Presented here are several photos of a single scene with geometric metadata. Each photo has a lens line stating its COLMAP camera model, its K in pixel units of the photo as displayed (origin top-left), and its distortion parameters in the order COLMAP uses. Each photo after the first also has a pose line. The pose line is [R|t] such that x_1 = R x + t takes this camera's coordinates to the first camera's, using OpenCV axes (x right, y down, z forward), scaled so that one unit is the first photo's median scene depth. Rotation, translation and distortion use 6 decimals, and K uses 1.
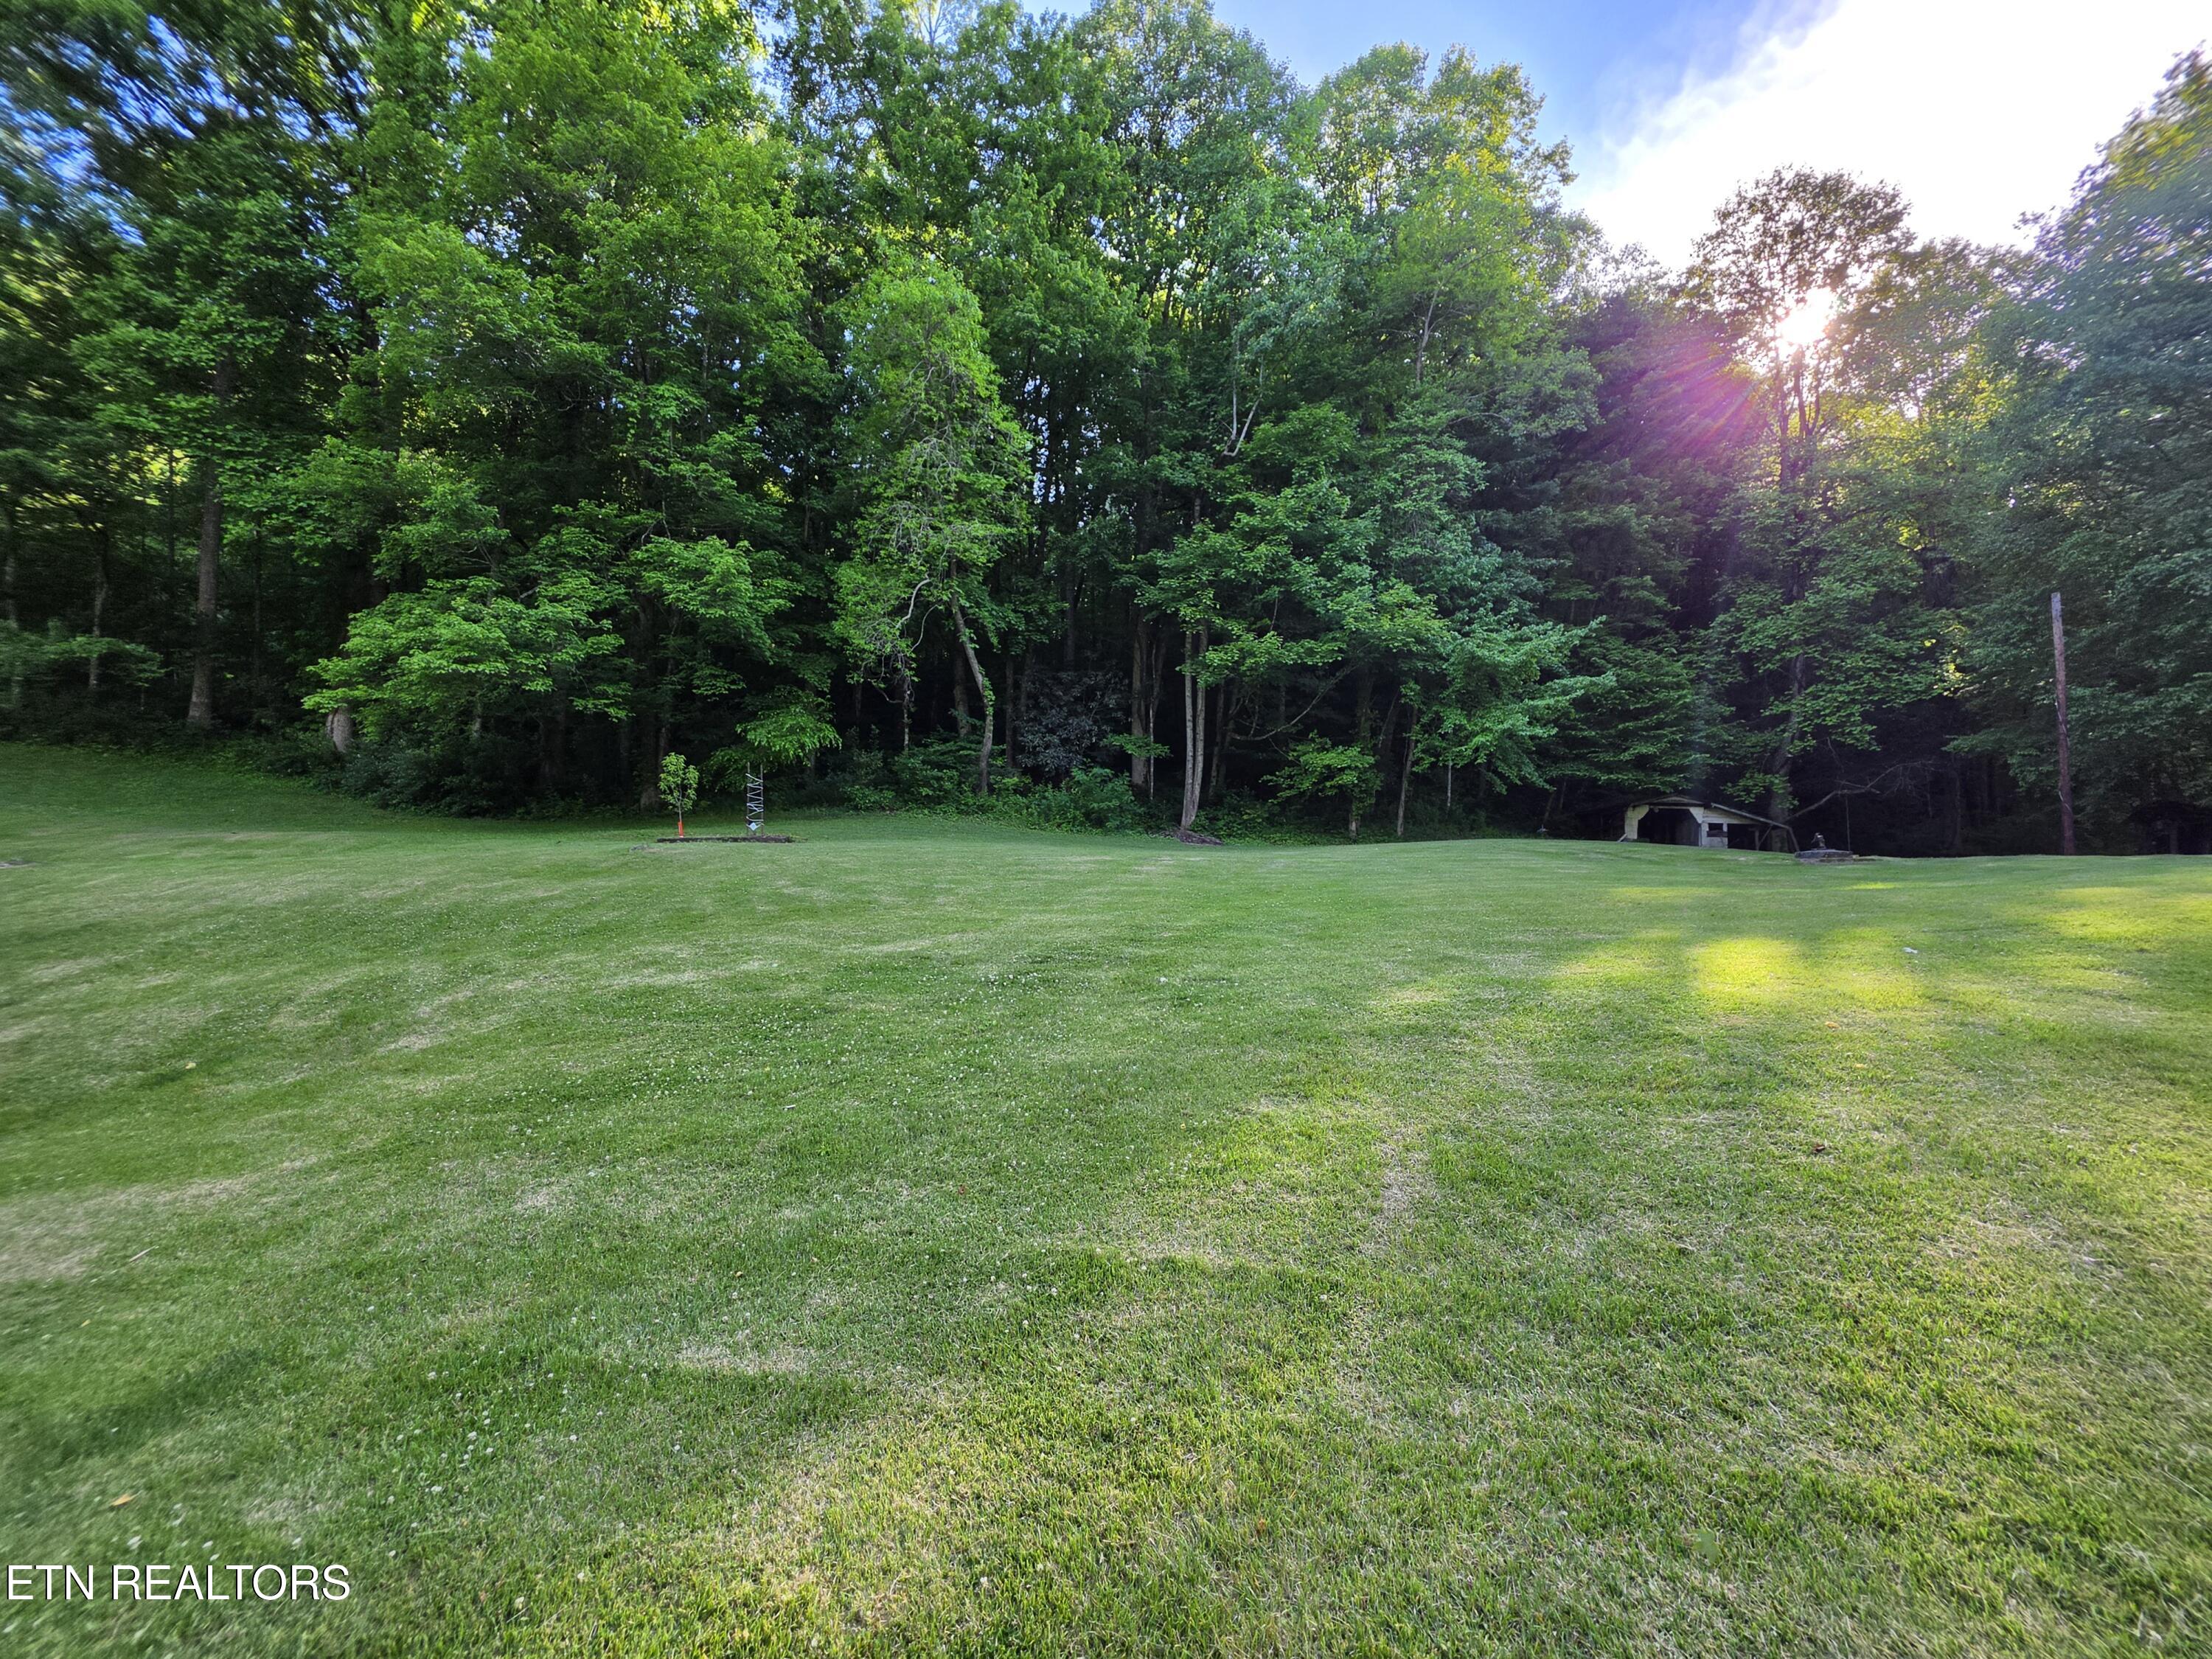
lens RADIAL K [[888.0, 0, 1095.7], [0, 888.0, 817.6], [0, 0, 1]] dist [-0.003113, 0.000047]
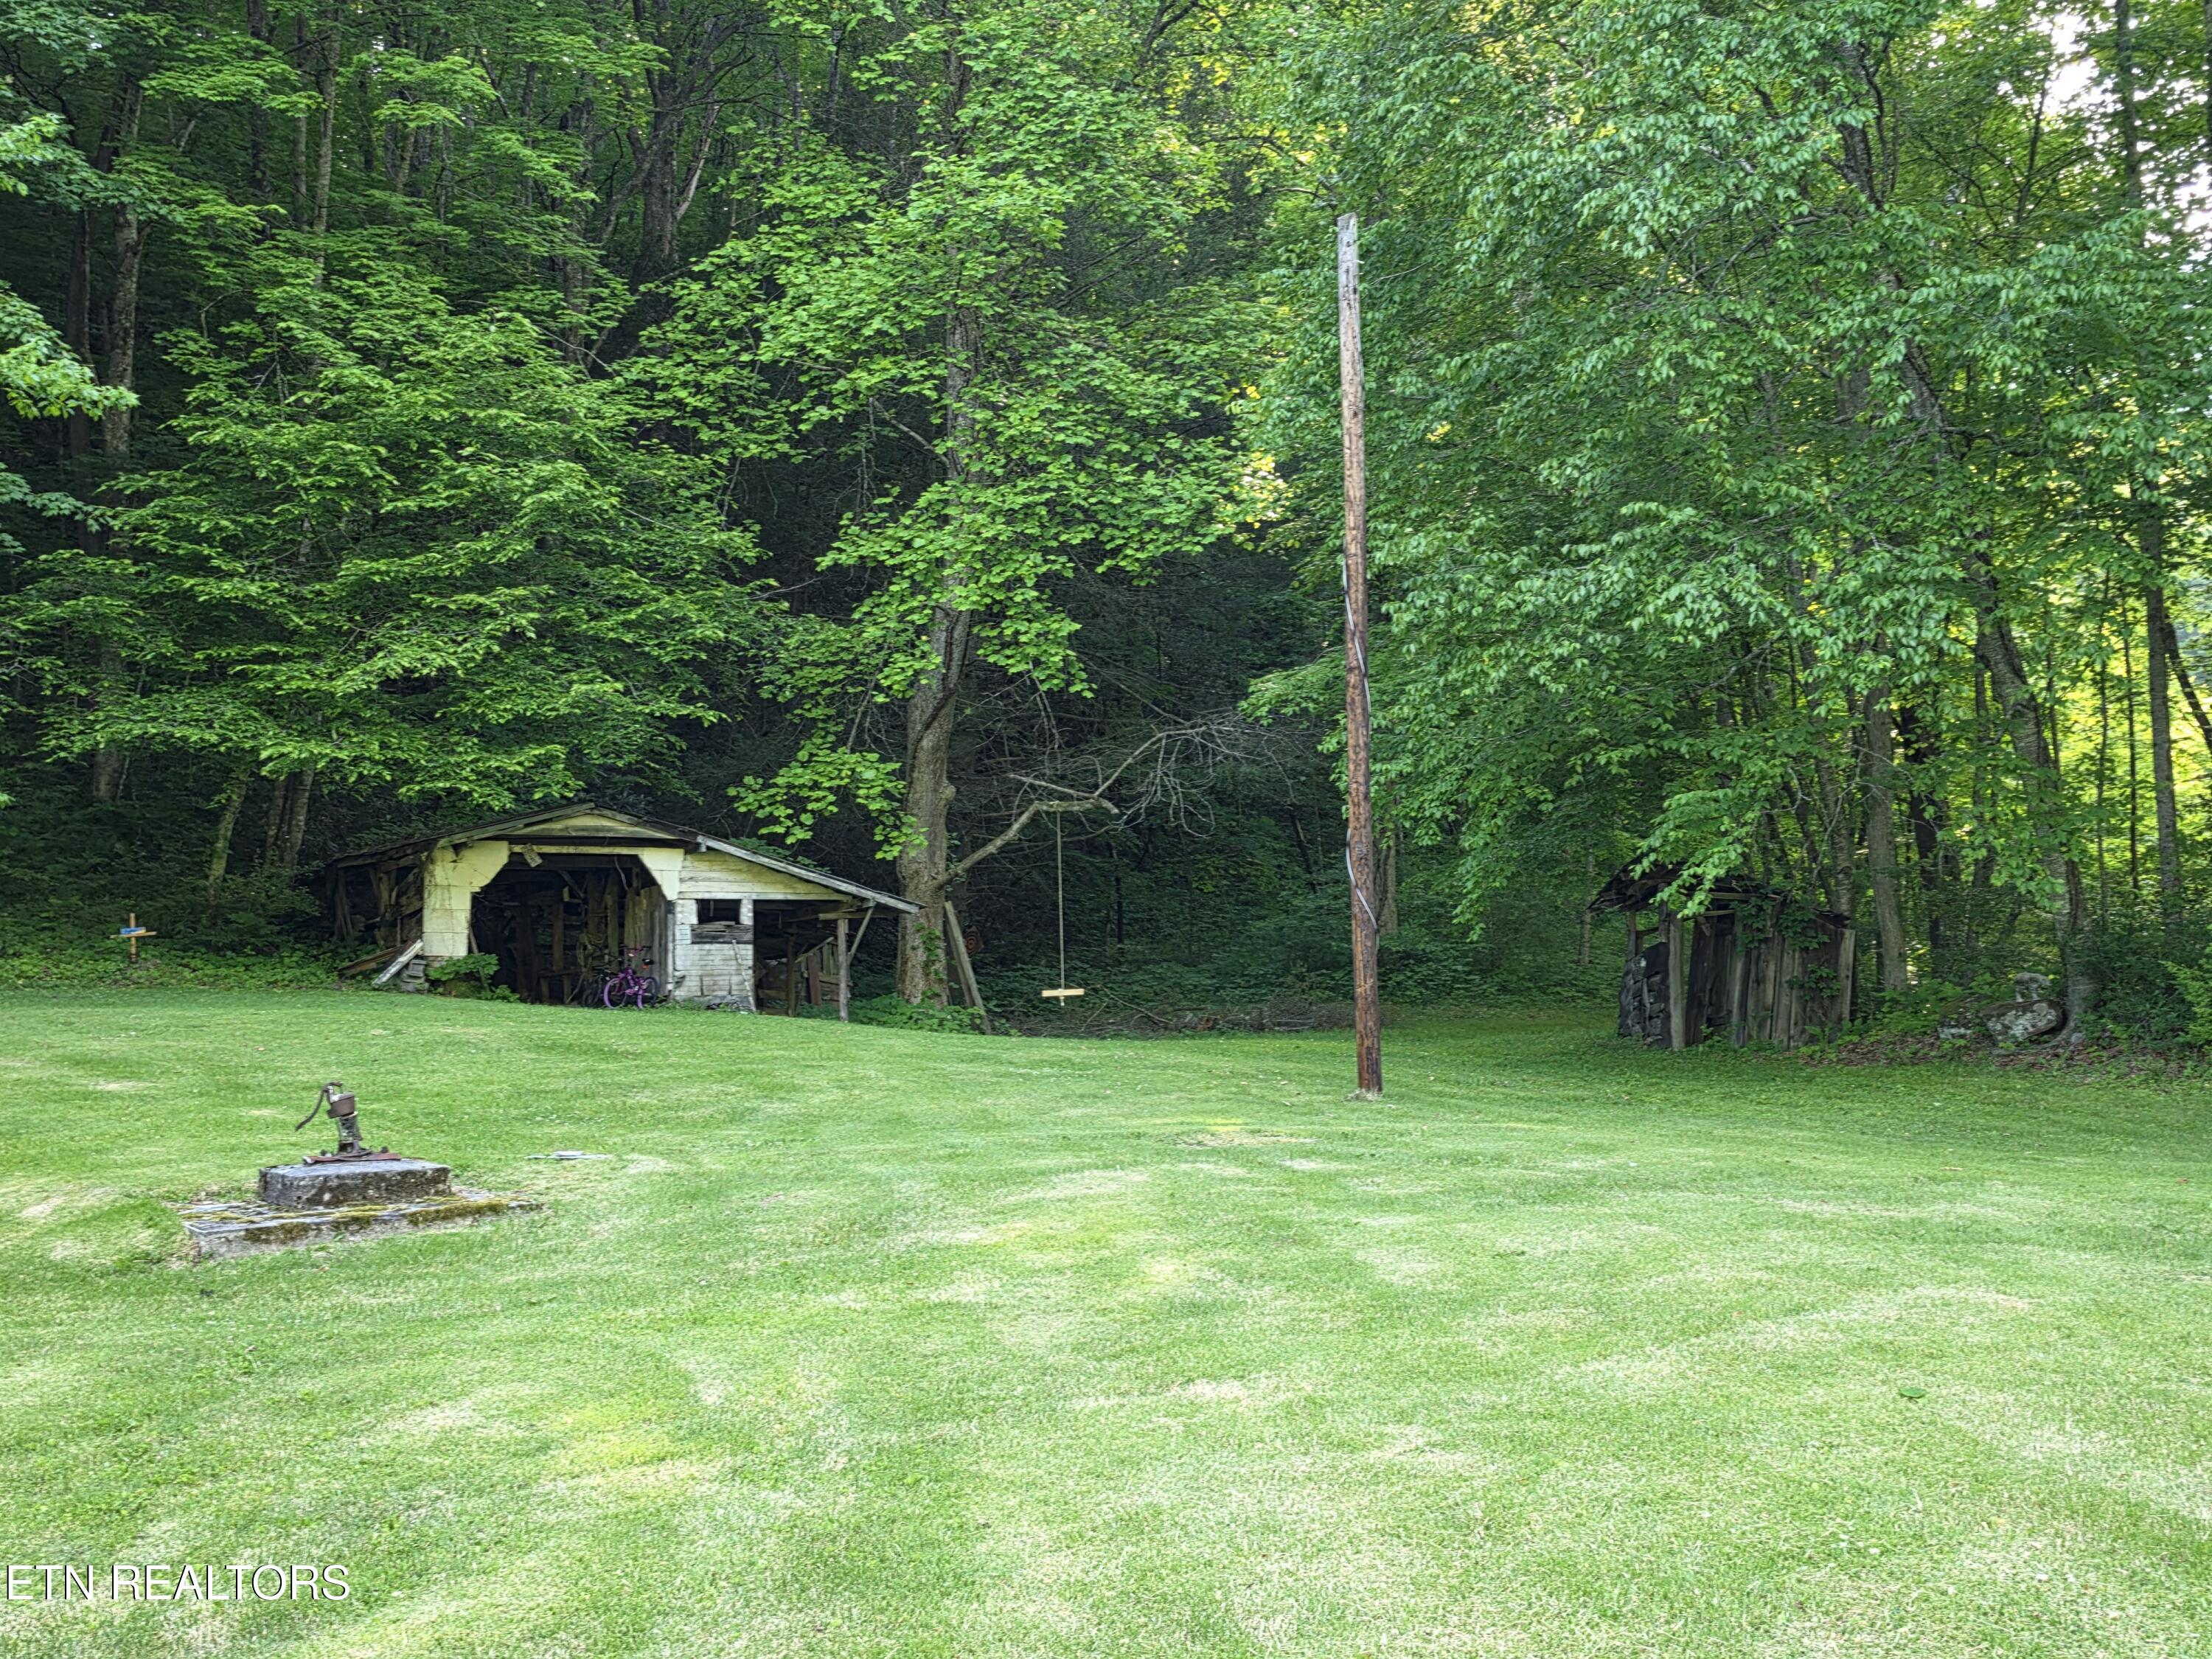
lens RADIAL K [[2276.4, 0, 1109.4], [0, 2276.4, 834.6], [0, 0, 1]] dist [0.007675, 0.000000]
pose [[0.846964, 0.007051, 0.531603, 0.416966], [-0.015565, 0.999812, 0.011537, -0.031151], [-0.531422, -0.018046, 0.846915, 0.254911]]
